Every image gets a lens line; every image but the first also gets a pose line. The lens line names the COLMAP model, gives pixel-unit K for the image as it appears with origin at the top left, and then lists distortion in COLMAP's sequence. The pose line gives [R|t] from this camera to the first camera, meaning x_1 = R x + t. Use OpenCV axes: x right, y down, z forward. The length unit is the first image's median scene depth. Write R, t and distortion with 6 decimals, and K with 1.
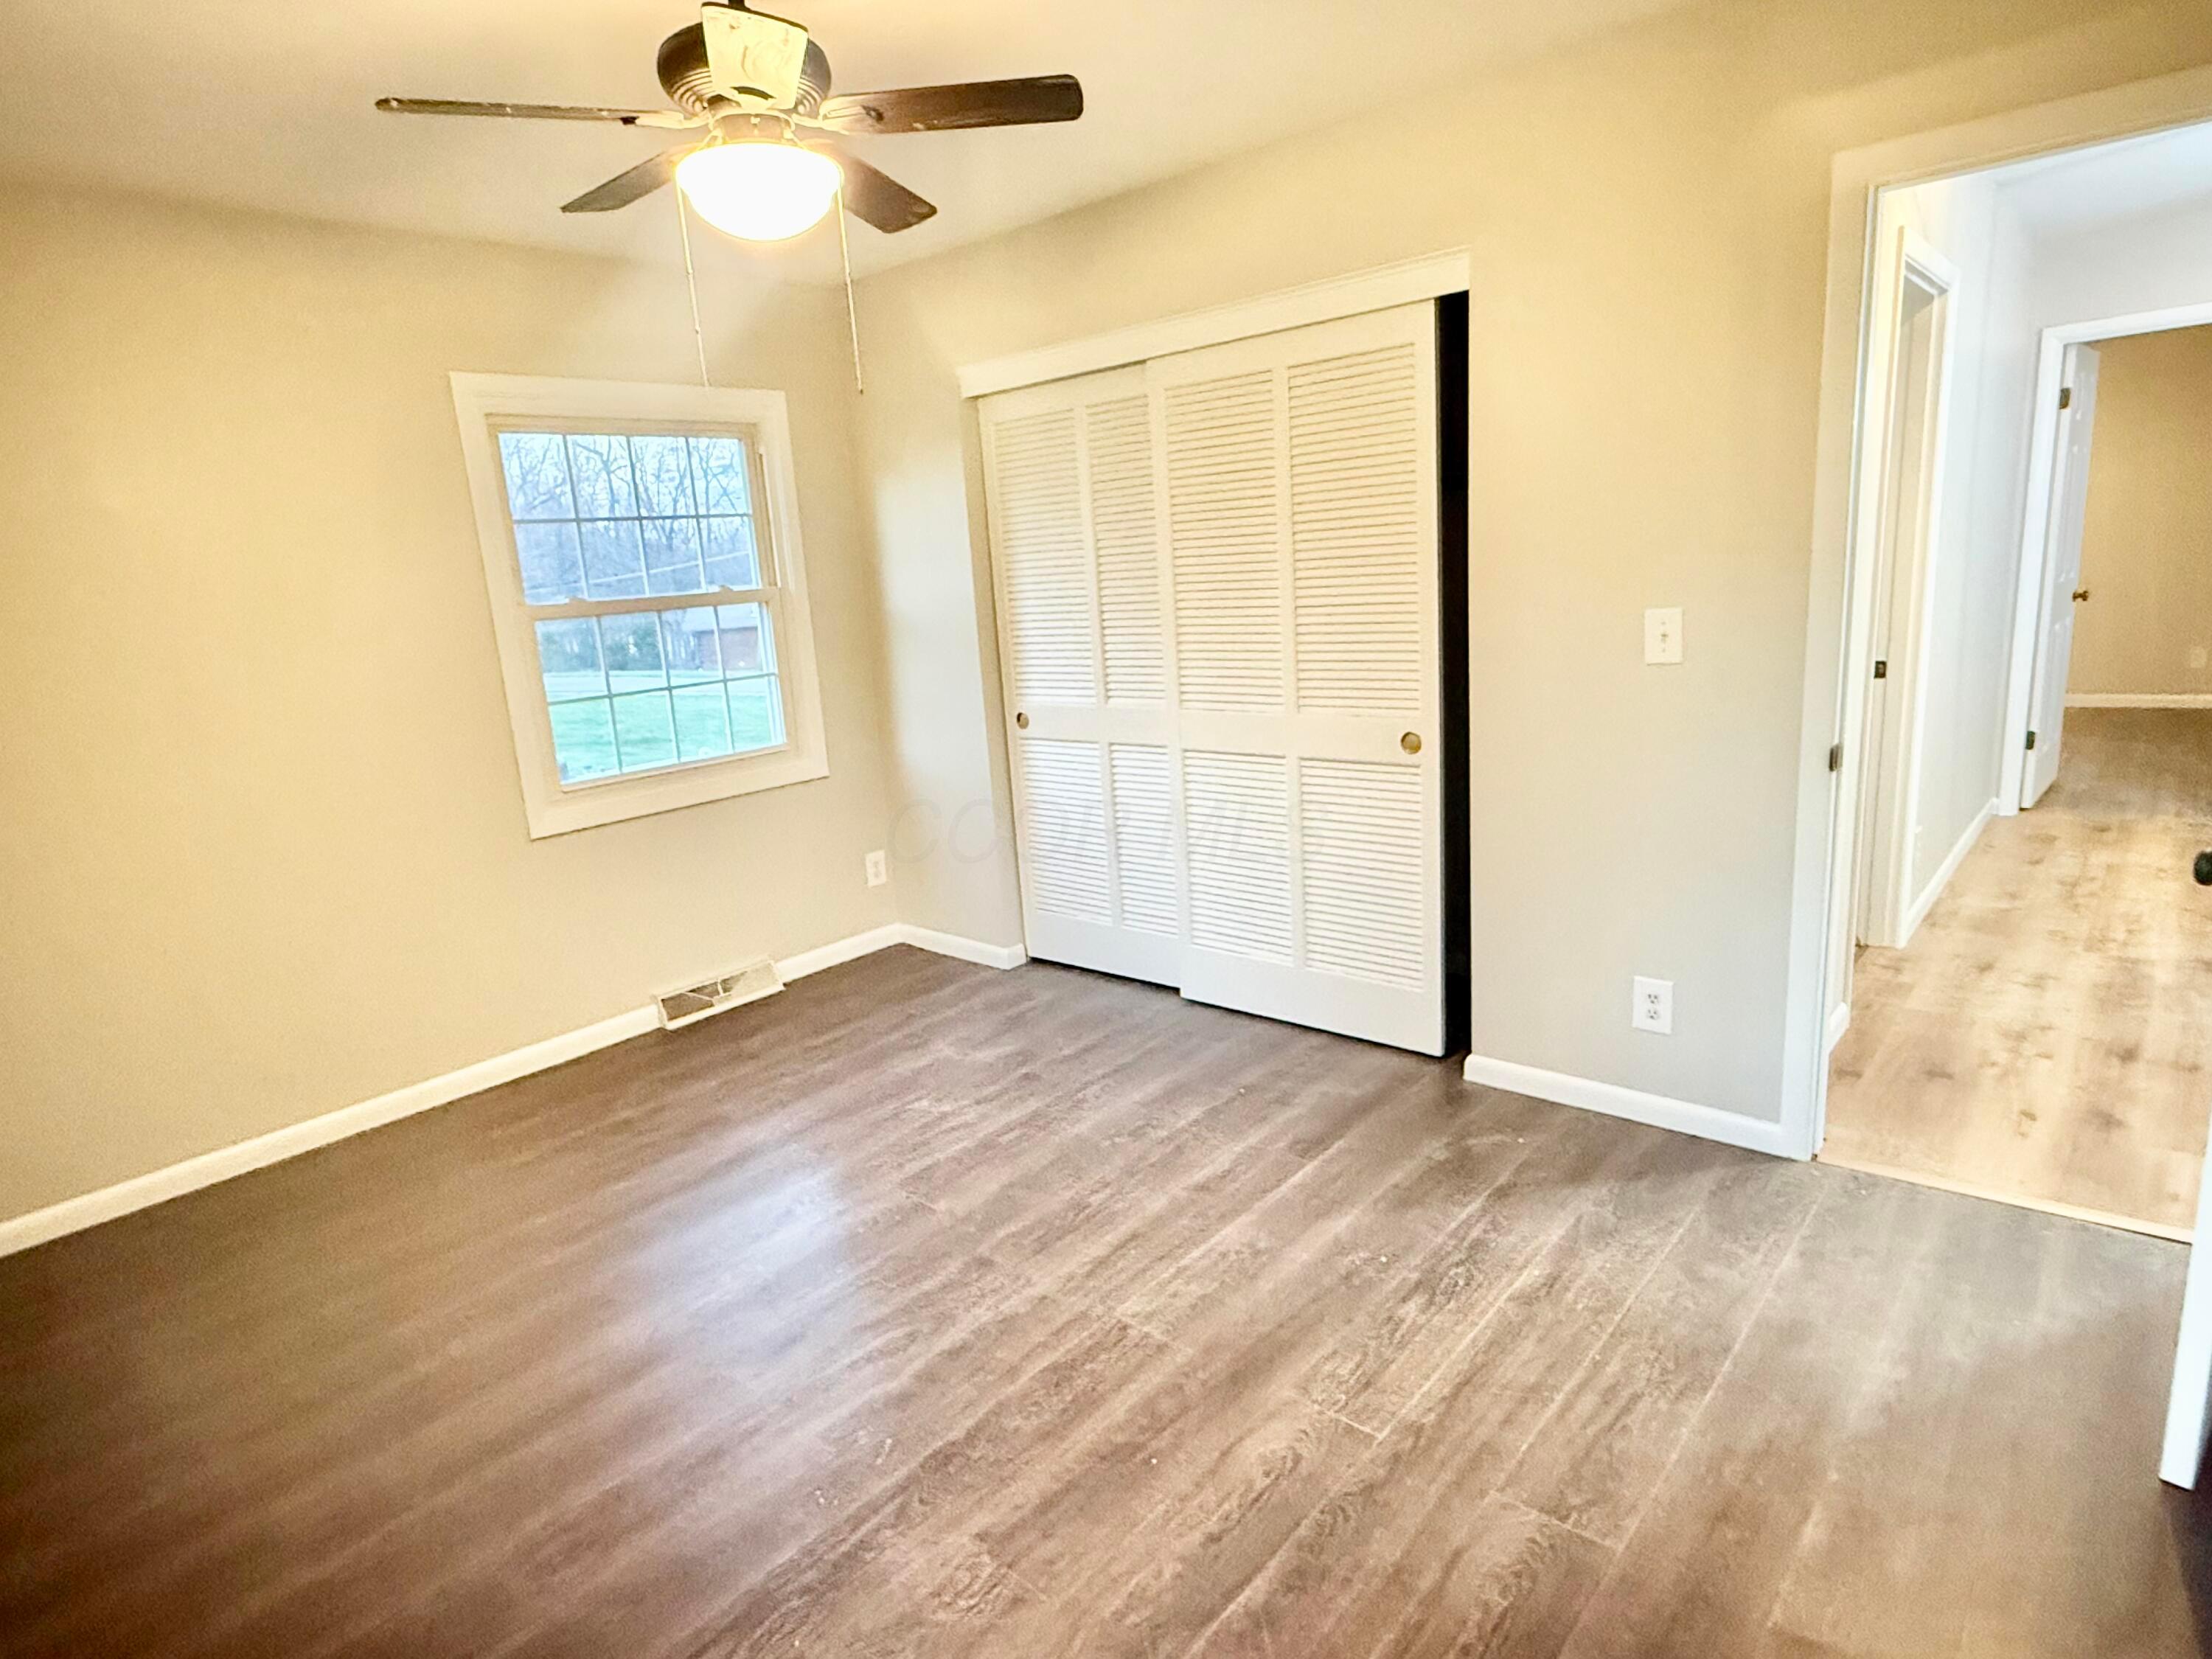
lens RADIAL K [[1221.8, 0, 1106.0], [0, 1221.8, 829.5], [0, 0, 1]] dist [0.000010, 0.000042]
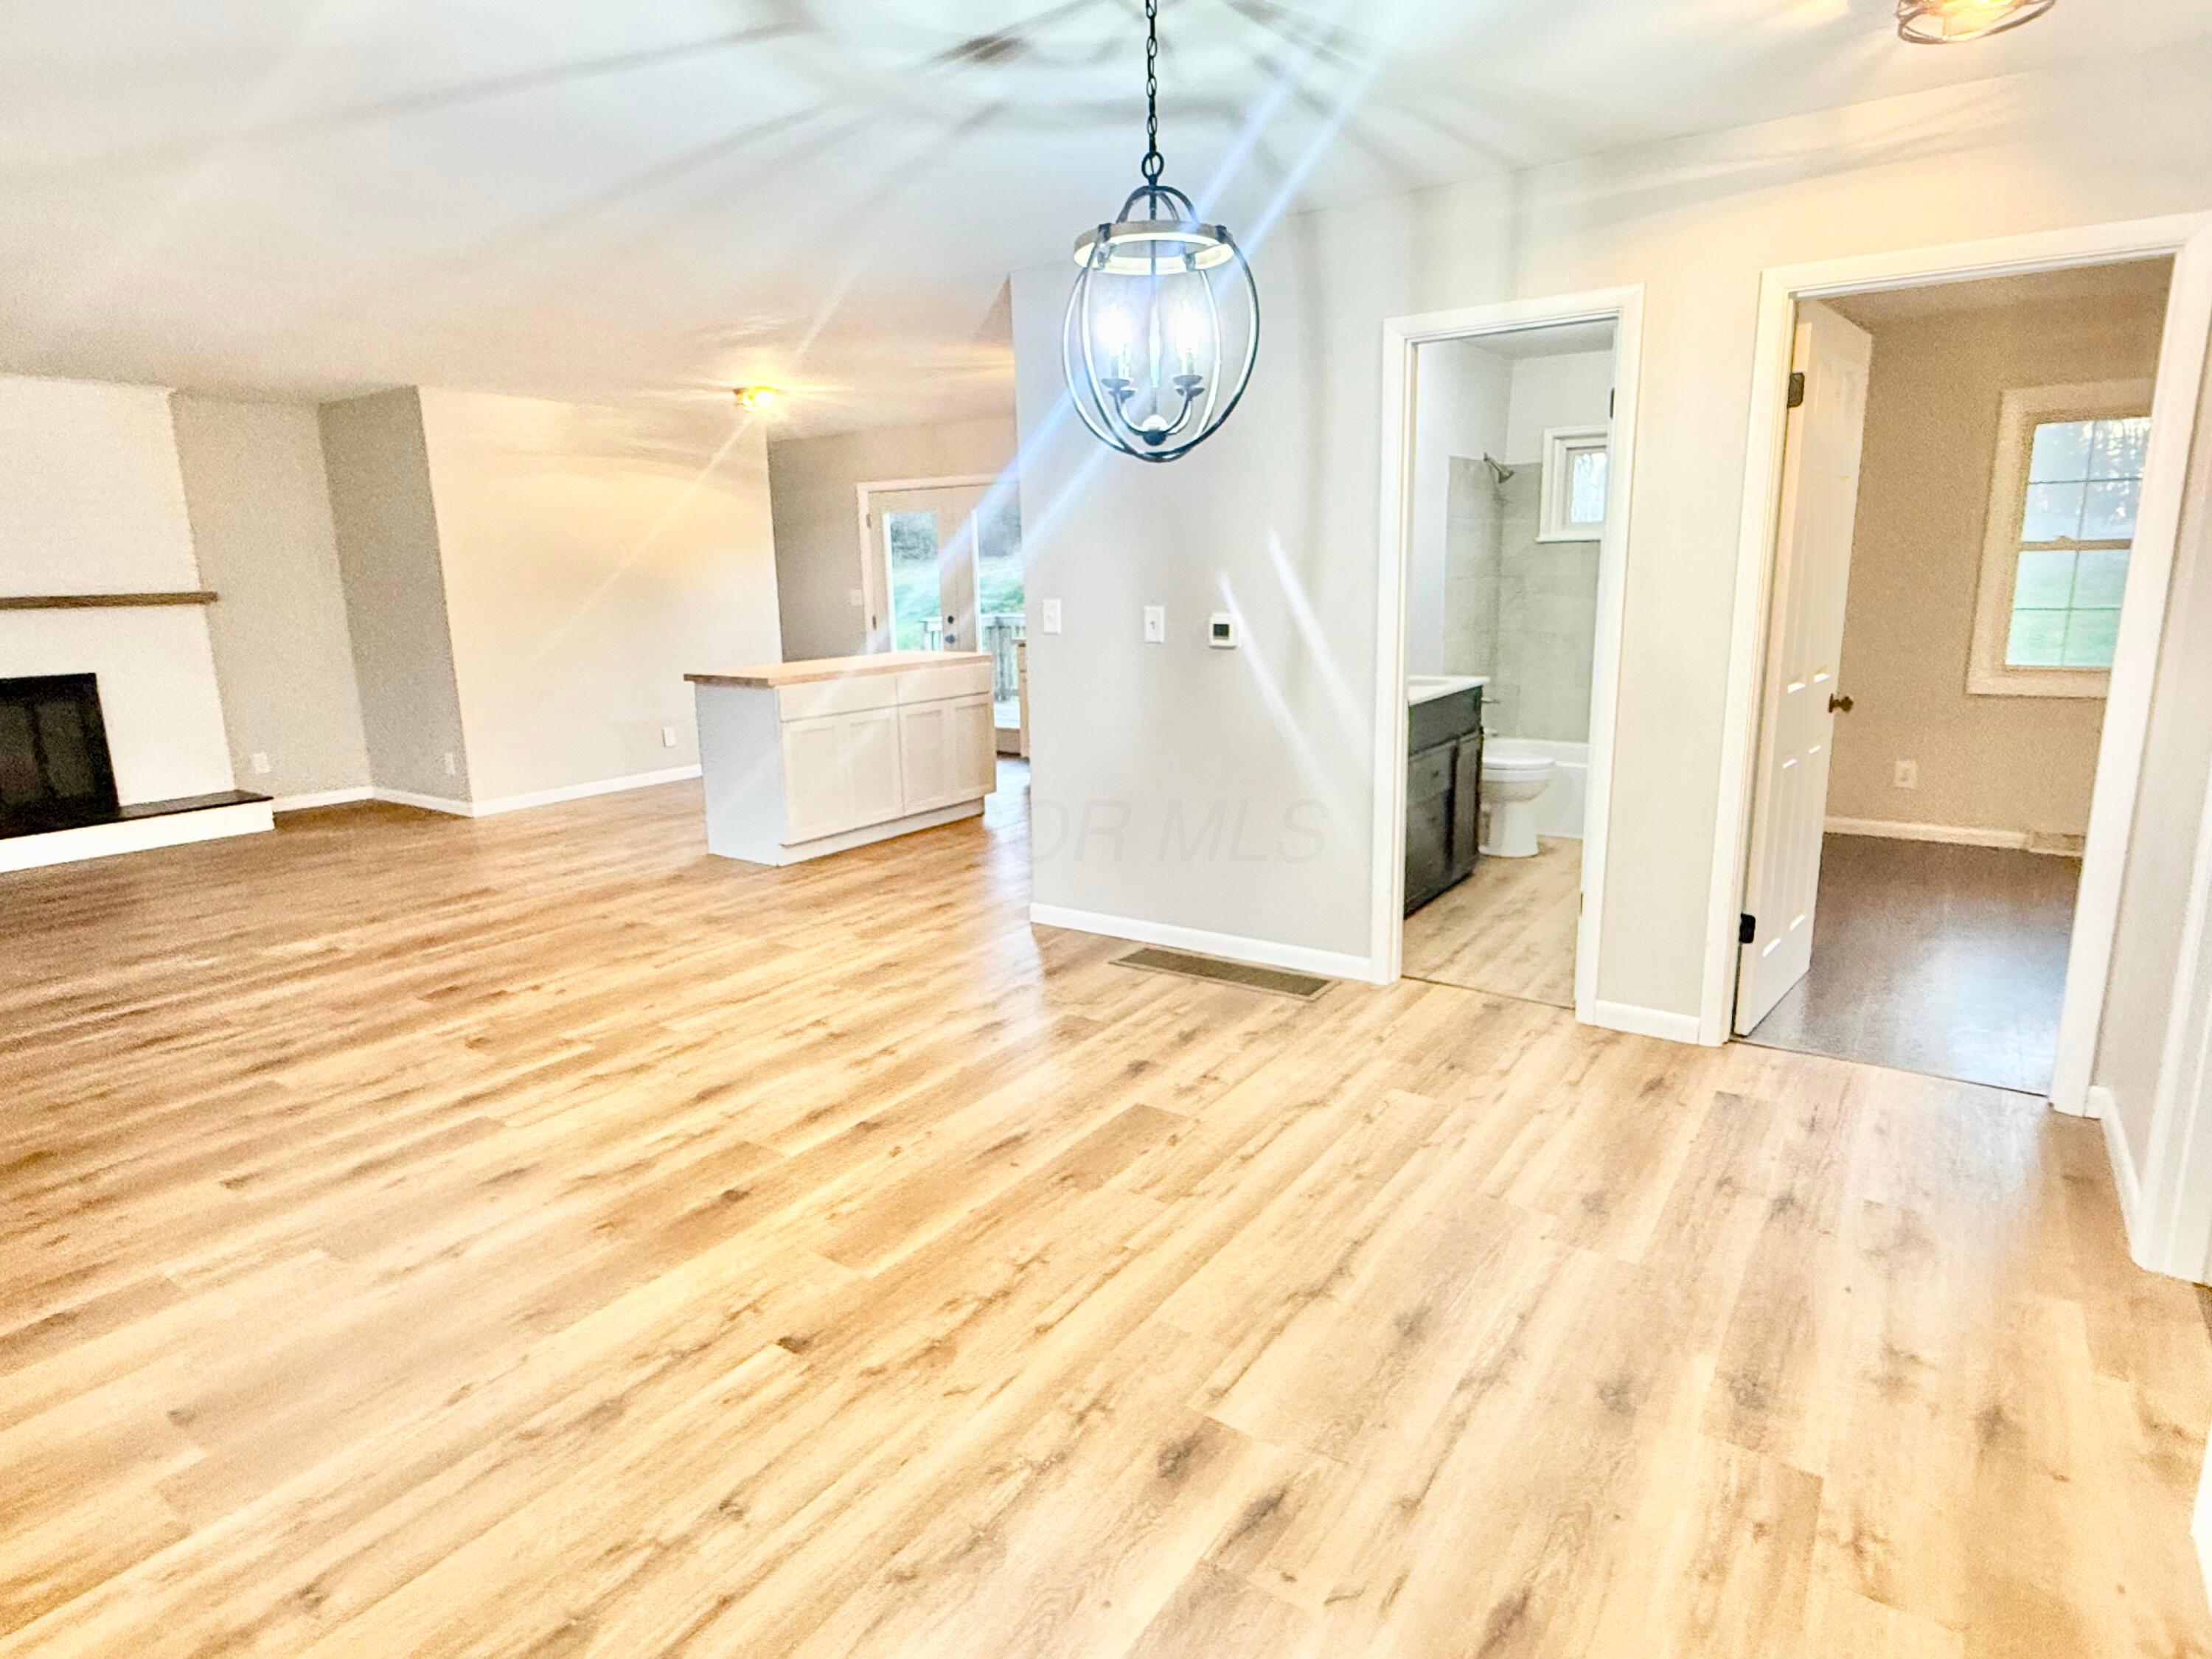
lens RADIAL K [[1221.8, 0, 1106.0], [0, 1221.8, 829.5], [0, 0, 1]] dist [0.000010, 0.000042]
pose [[-0.988573, 0.113906, -0.098732, 1.166250], [0.061629, 0.903147, 0.424884, -0.378260], [0.137567, 0.413945, -0.899847, 1.368589]]
